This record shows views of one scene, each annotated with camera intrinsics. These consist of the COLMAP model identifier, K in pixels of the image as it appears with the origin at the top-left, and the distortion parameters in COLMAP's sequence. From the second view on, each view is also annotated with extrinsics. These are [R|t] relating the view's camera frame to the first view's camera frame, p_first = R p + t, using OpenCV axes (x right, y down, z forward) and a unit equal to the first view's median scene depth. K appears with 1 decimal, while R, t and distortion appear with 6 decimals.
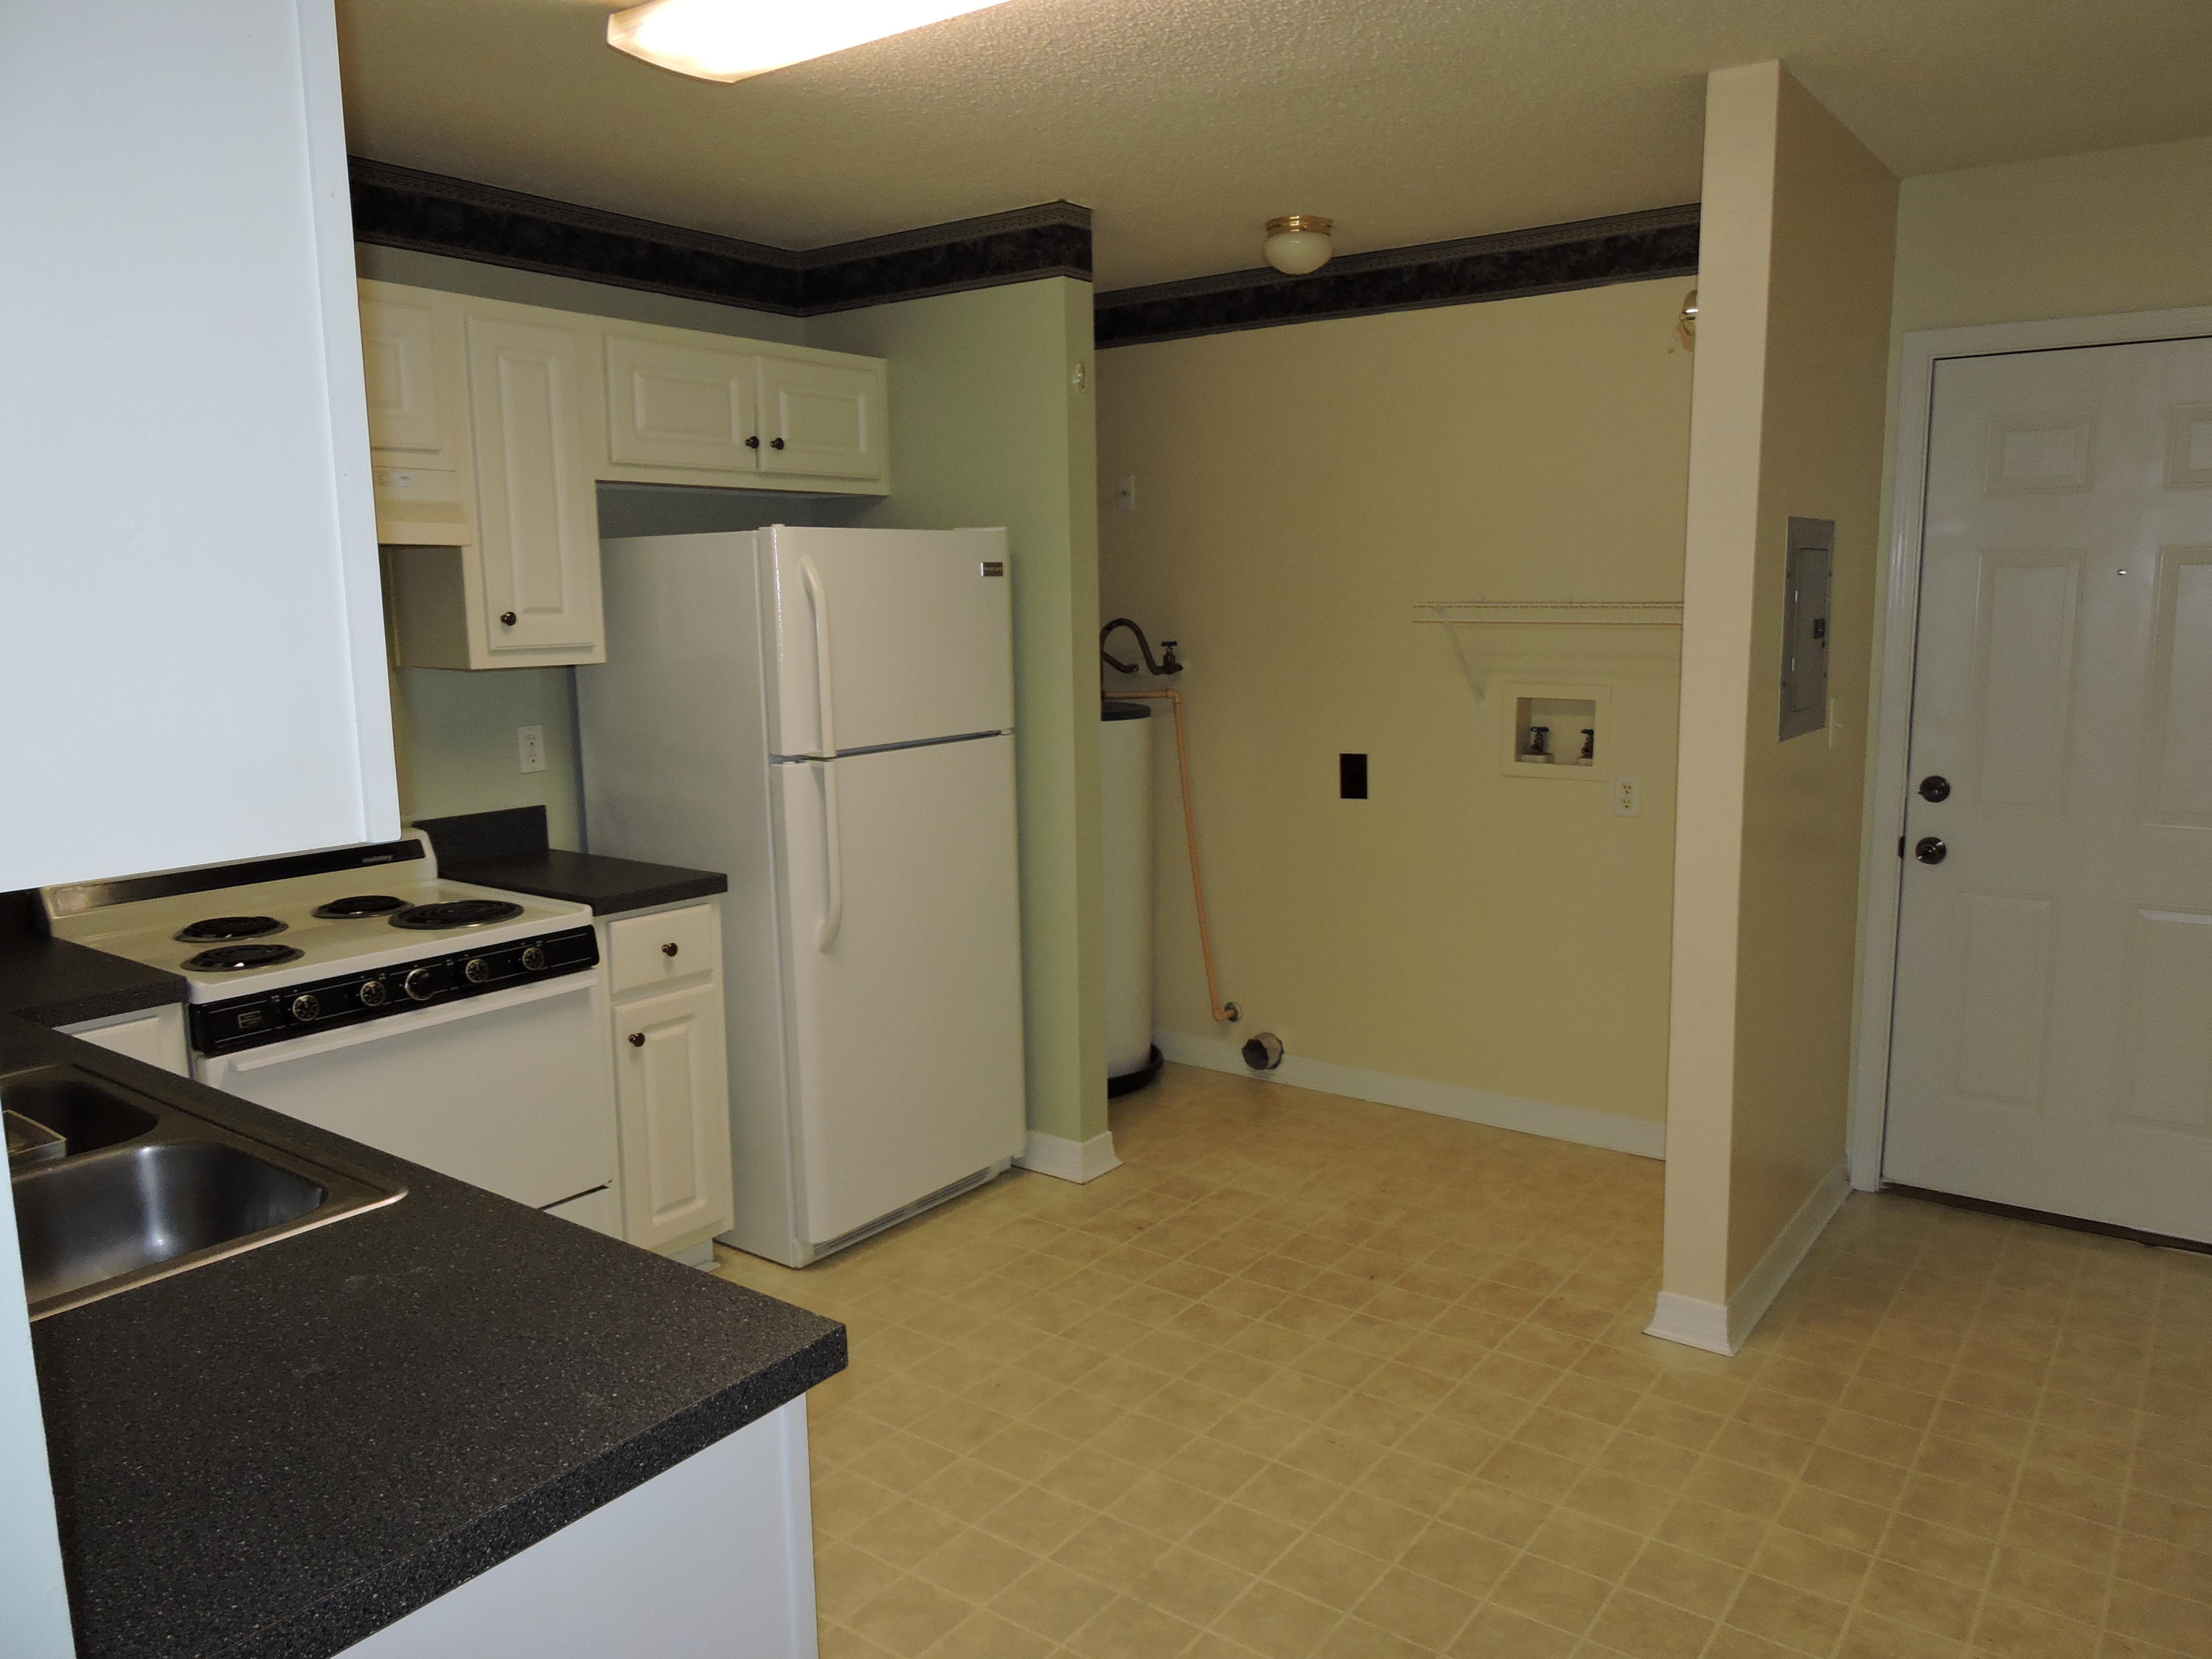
lens RADIAL K [[1590.9, 0, 1107.8], [0, 1590.9, 833.4], [0, 0, 1]] dist [0.001003, -0.001084]
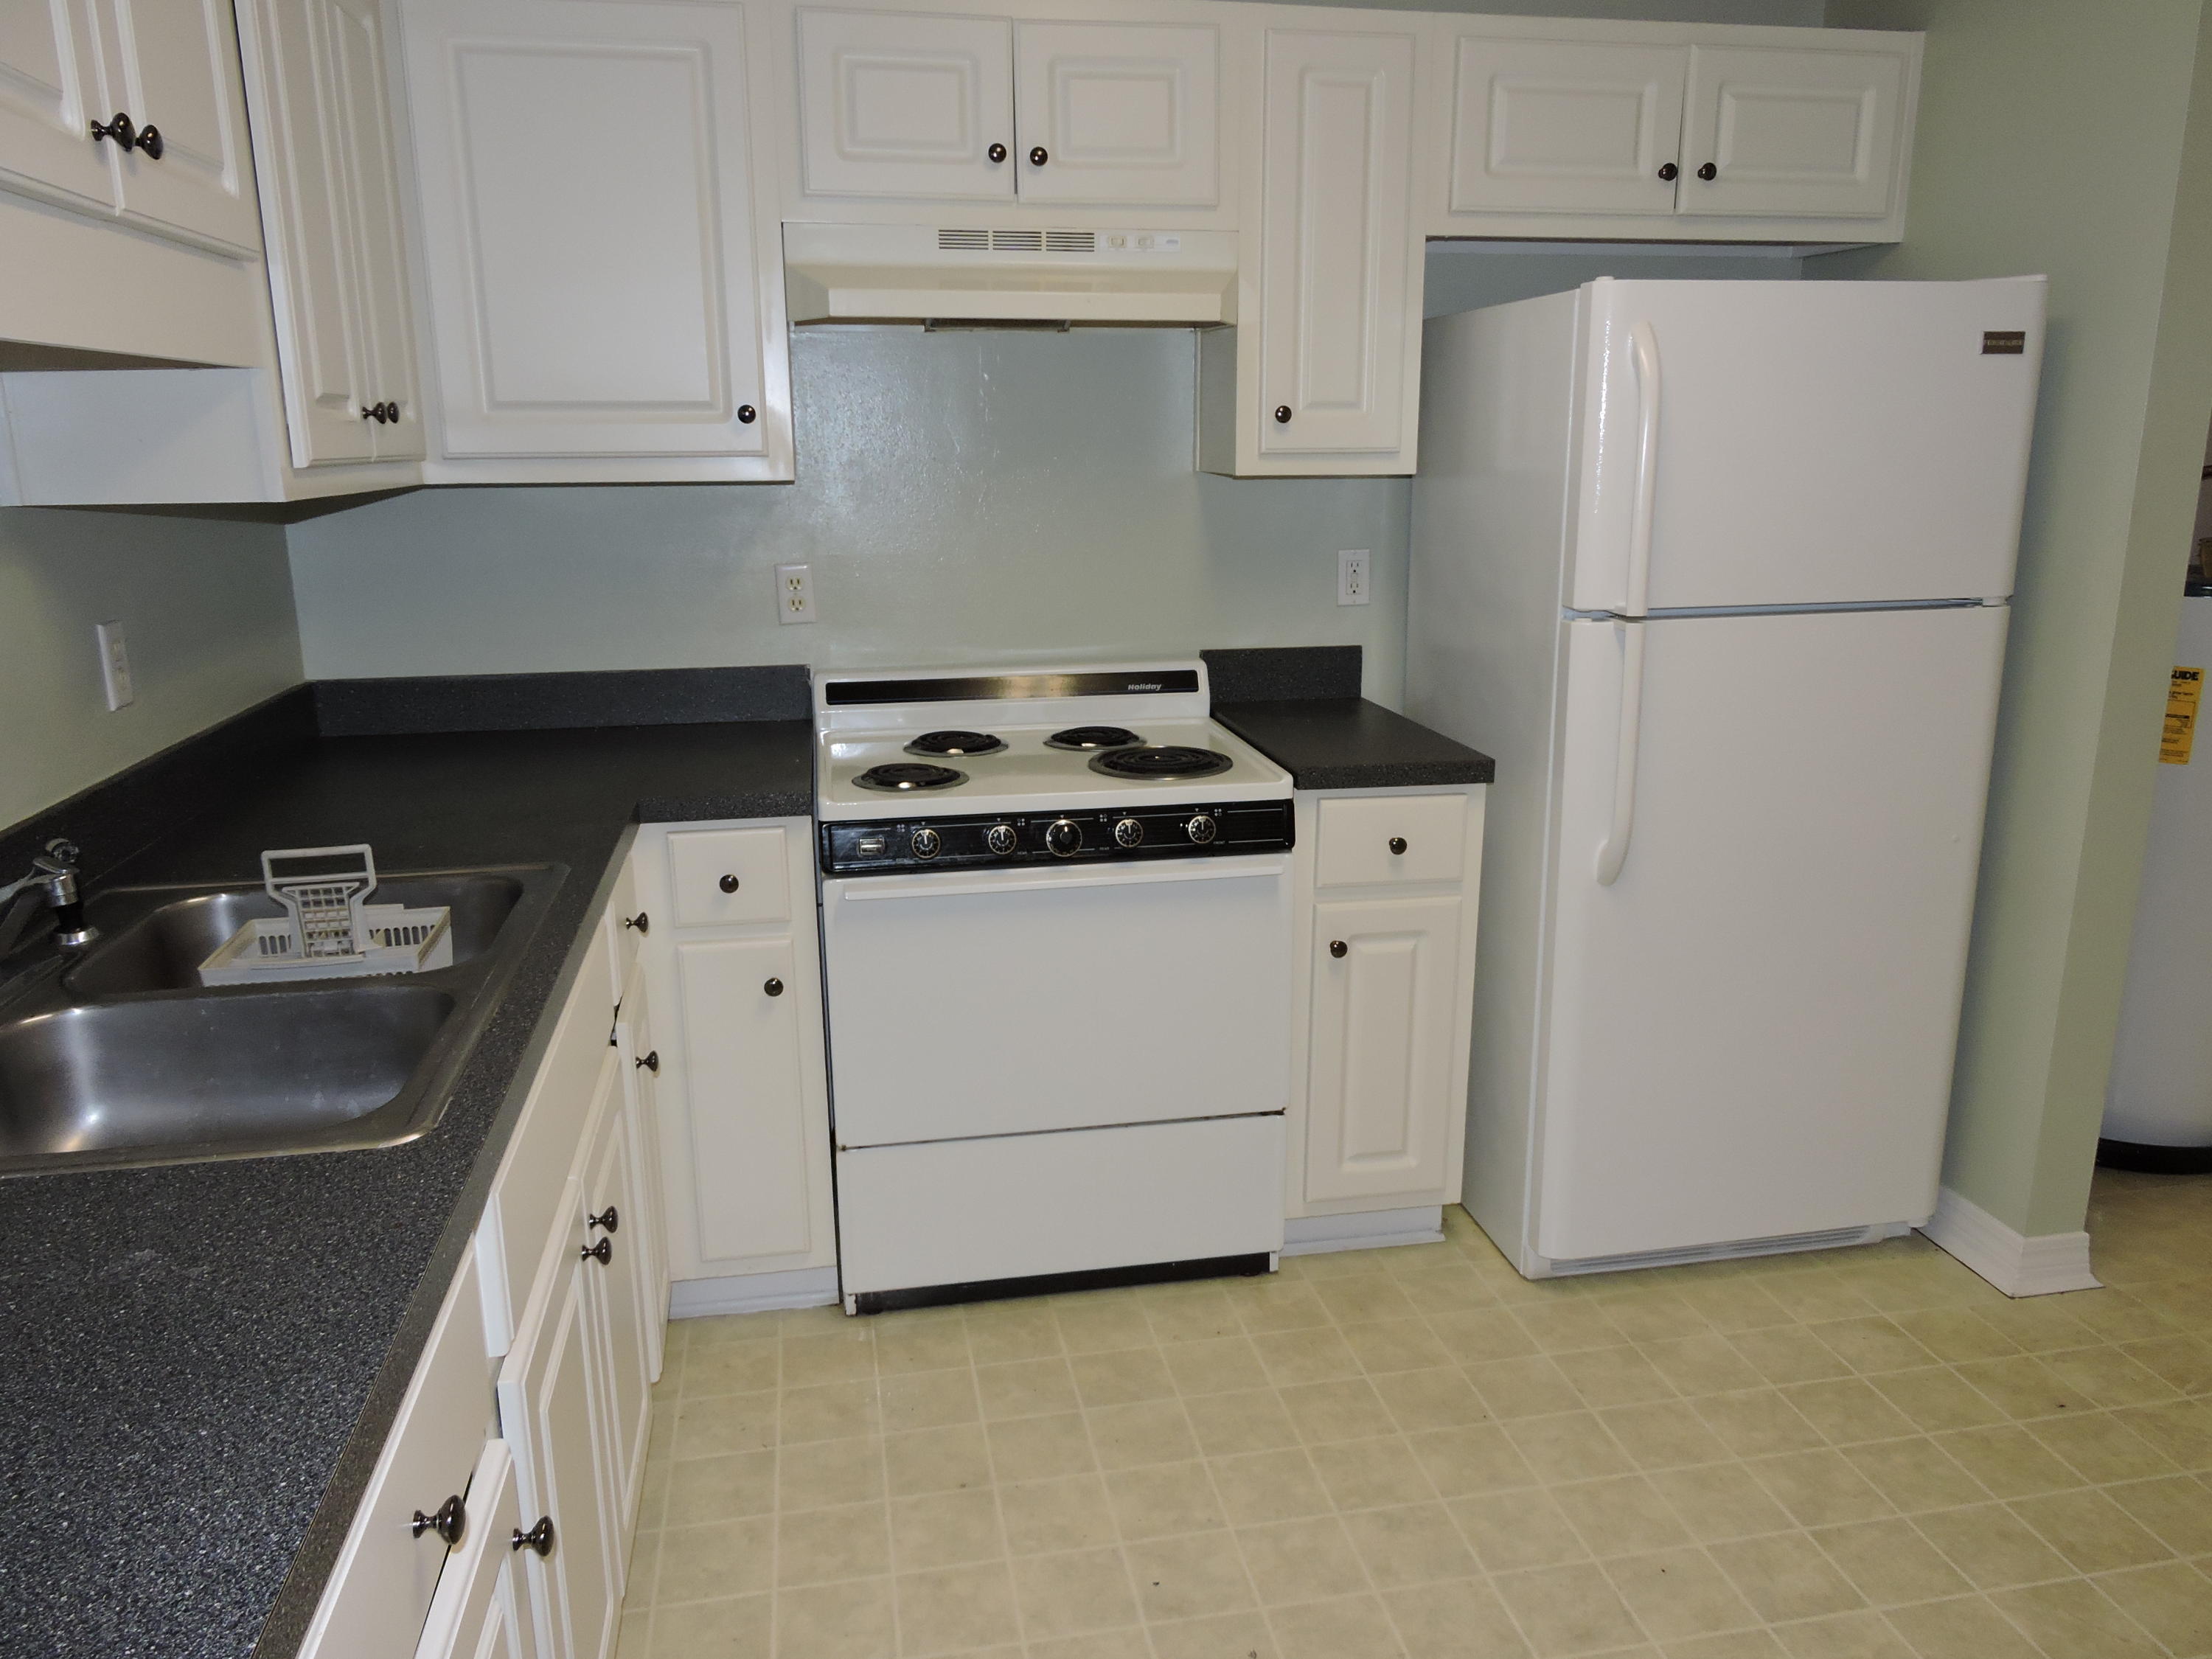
lens RADIAL K [[1590.9, 0, 1107.8], [0, 1590.9, 833.4], [0, 0, 1]] dist [0.001003, -0.001084]
pose [[0.733294, 0.174308, -0.657188, 0.118111], [-0.106654, 0.984102, 0.142012, -0.025229], [0.671494, -0.034045, 0.740227, 0.283111]]
